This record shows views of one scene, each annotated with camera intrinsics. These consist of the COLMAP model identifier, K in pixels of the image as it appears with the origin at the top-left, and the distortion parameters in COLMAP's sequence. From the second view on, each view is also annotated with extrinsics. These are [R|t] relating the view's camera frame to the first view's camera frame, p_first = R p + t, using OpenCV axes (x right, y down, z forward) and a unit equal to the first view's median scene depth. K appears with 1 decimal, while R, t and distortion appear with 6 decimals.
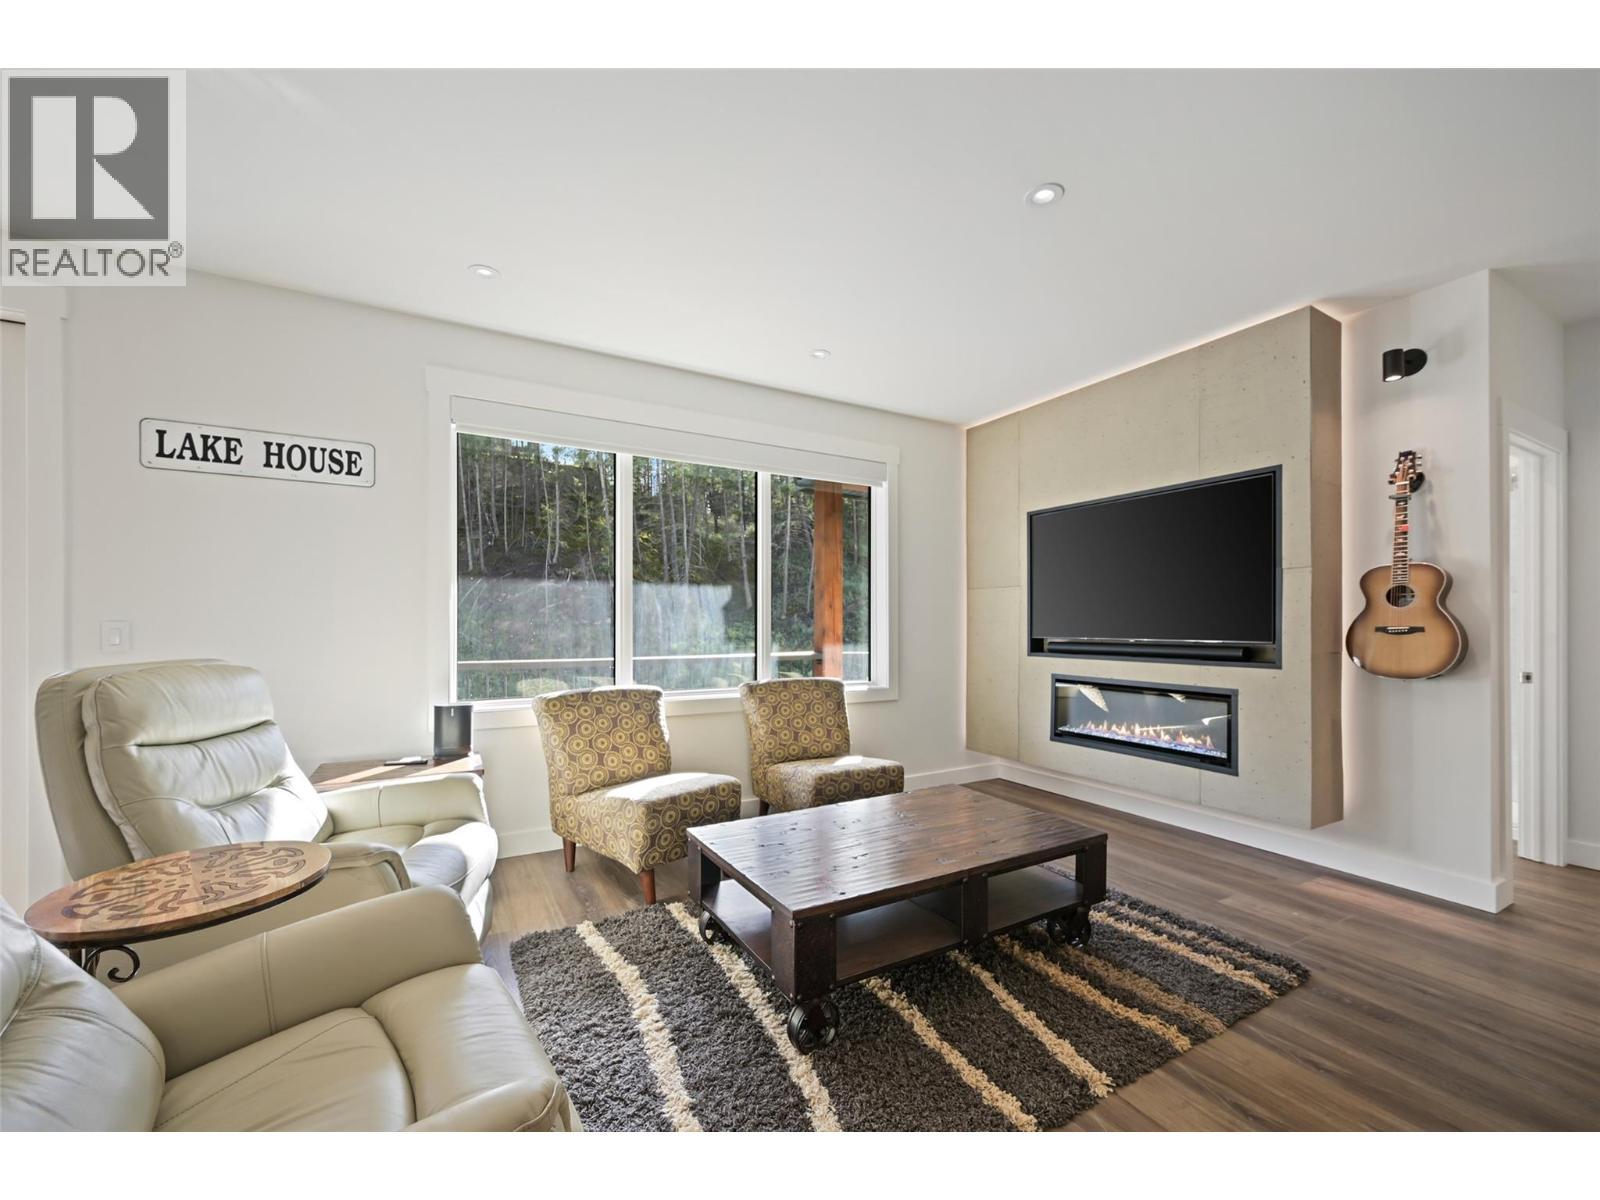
lens RADIAL K [[645.7, 0, 802.8], [0, 645.7, 624.9], [0, 0, 1]] dist [0.000289, -0.000031]
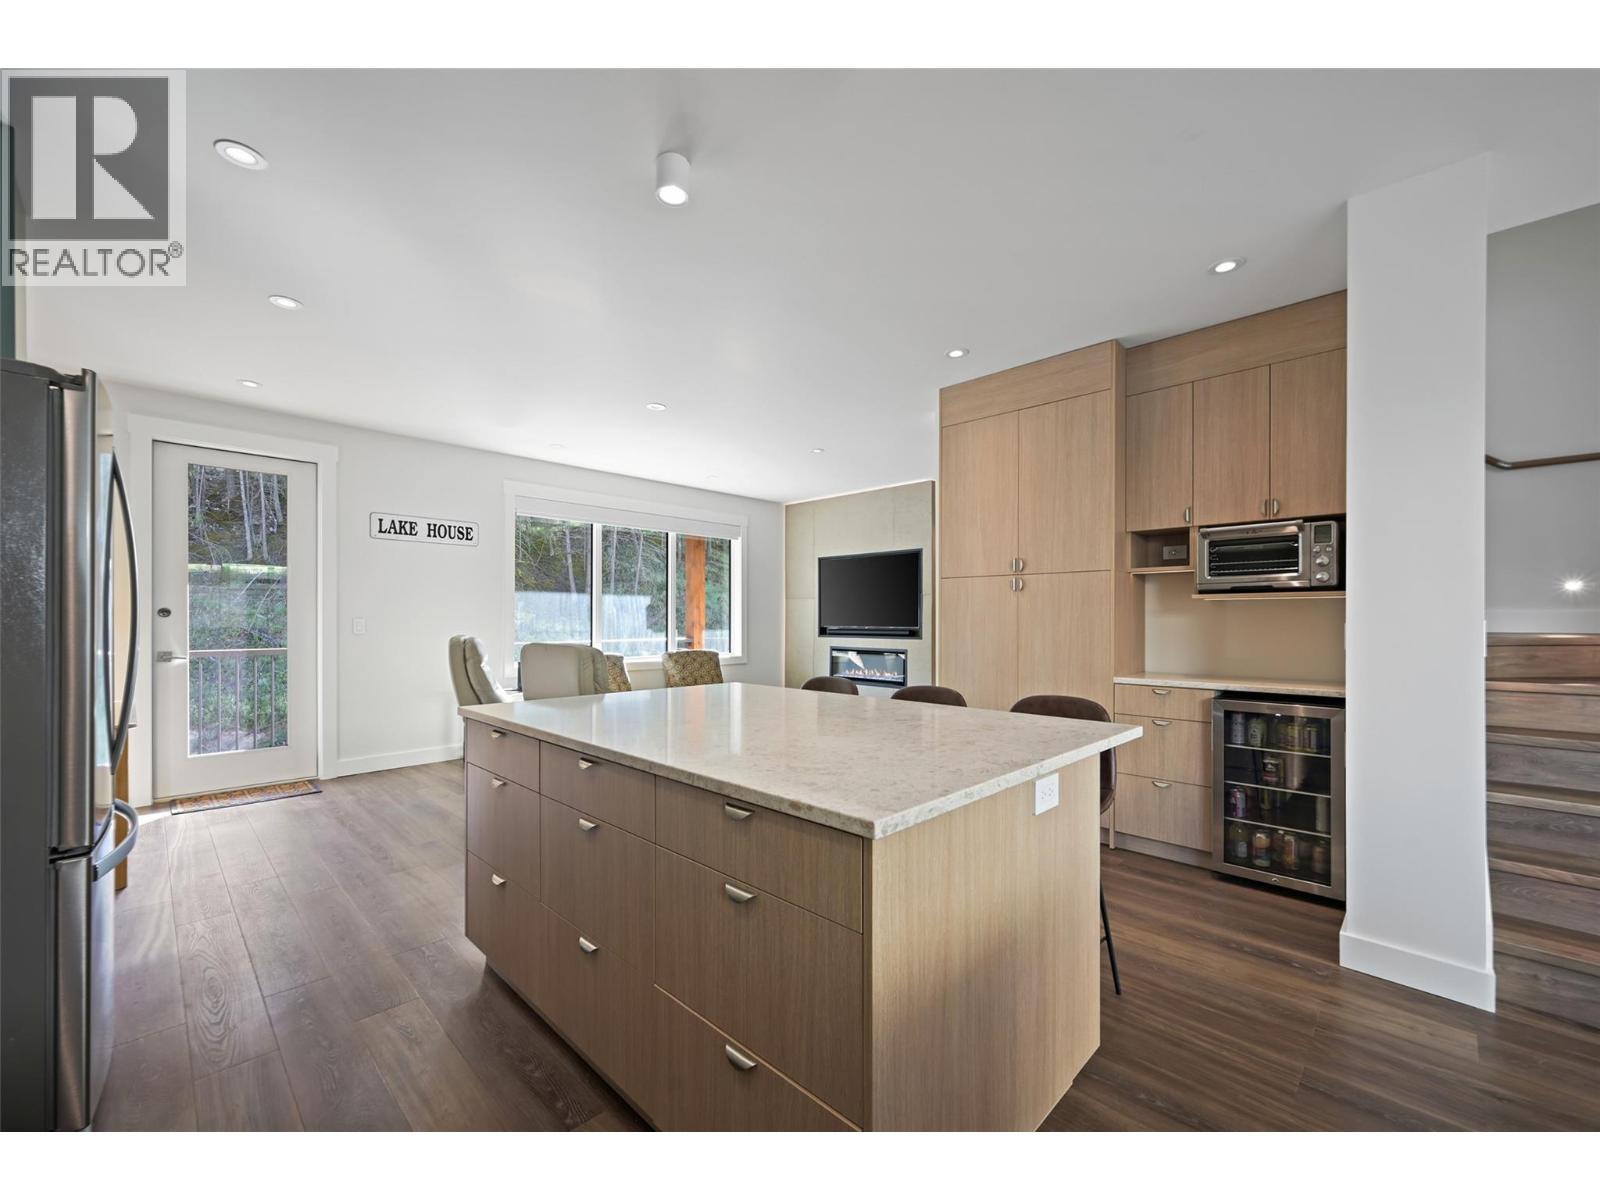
lens RADIAL K [[645.7, 0, 802.8], [0, 645.7, 624.9], [0, 0, 1]] dist [0.000289, -0.000031]
pose [[0.961780, -0.002673, 0.273810, -0.255851], [0.000483, 0.999967, 0.008066, -0.000123], [-0.273823, -0.007626, 0.961750, -0.986610]]
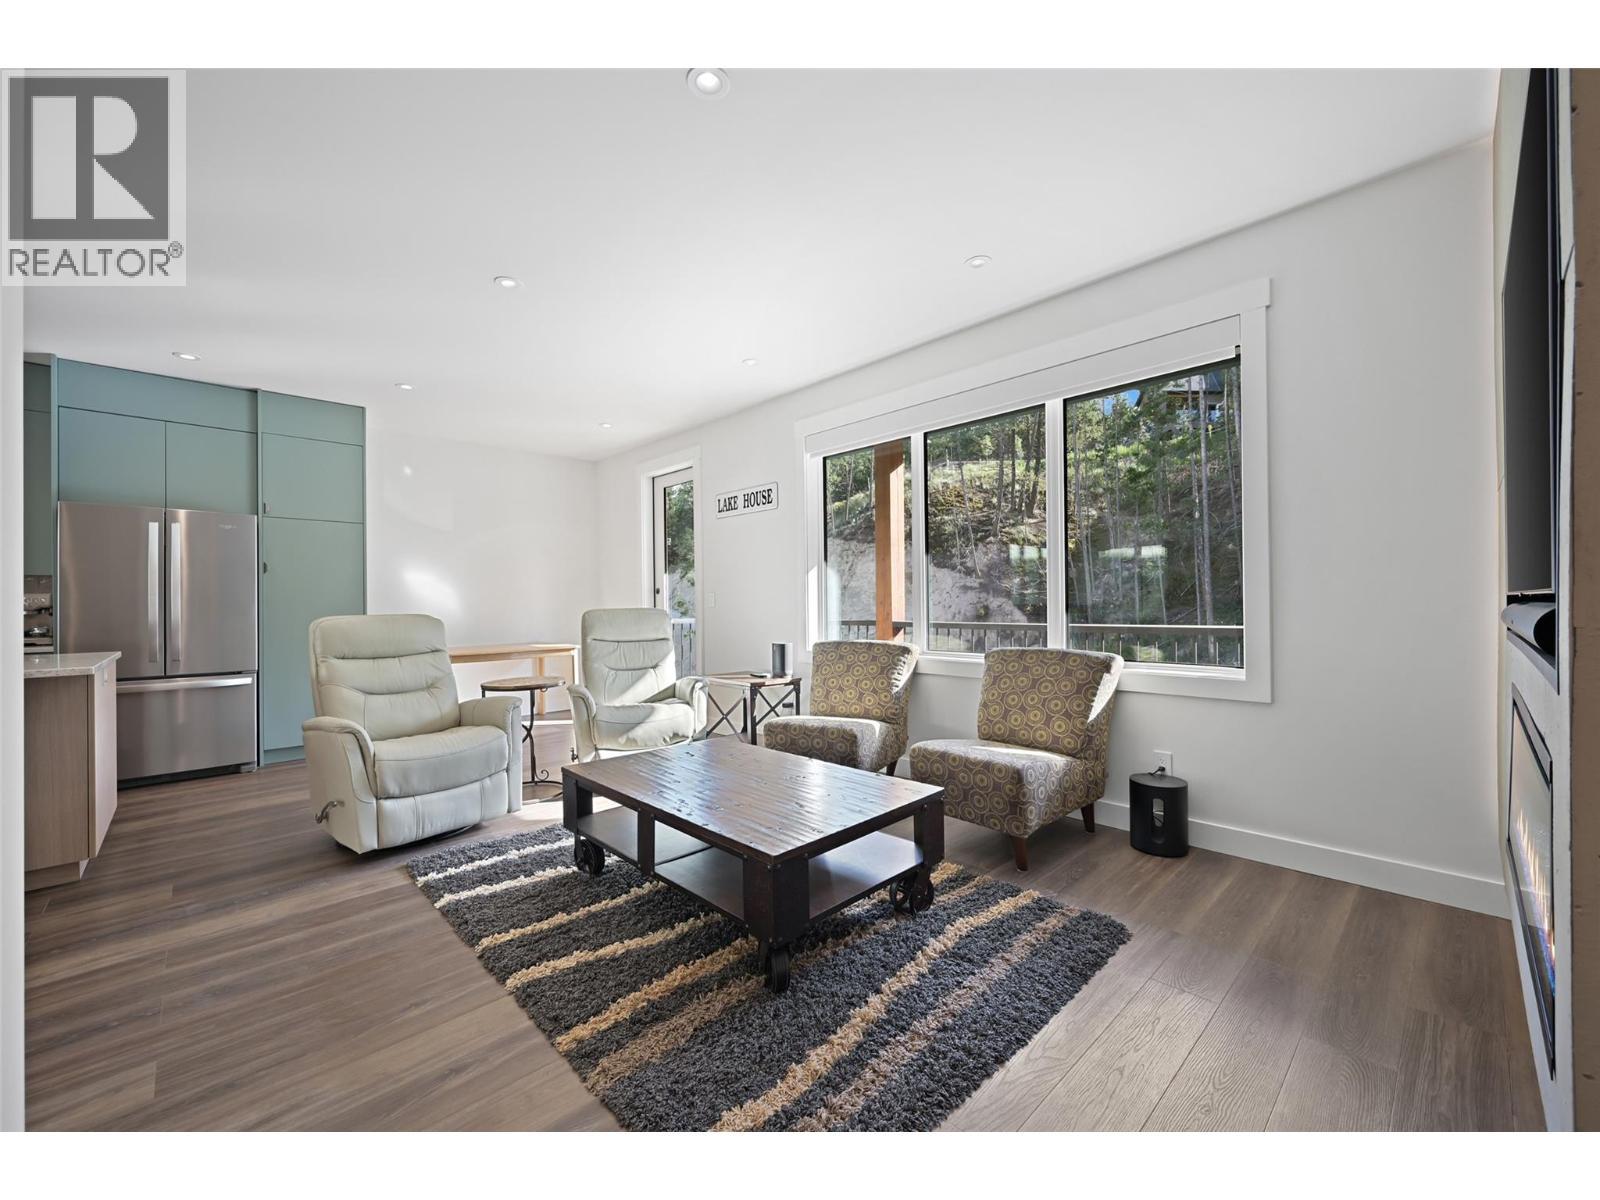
lens RADIAL K [[638.6, 0, 800.0], [0, 638.6, 600.0], [0, 0, 1]] dist [0.000118, -0.000018]
pose [[0.241191, -0.005638, -0.970461, 0.859839], [0.015816, 0.999873, -0.001878, 0.022129], [0.970349, -0.014895, 0.241250, 0.620108]]
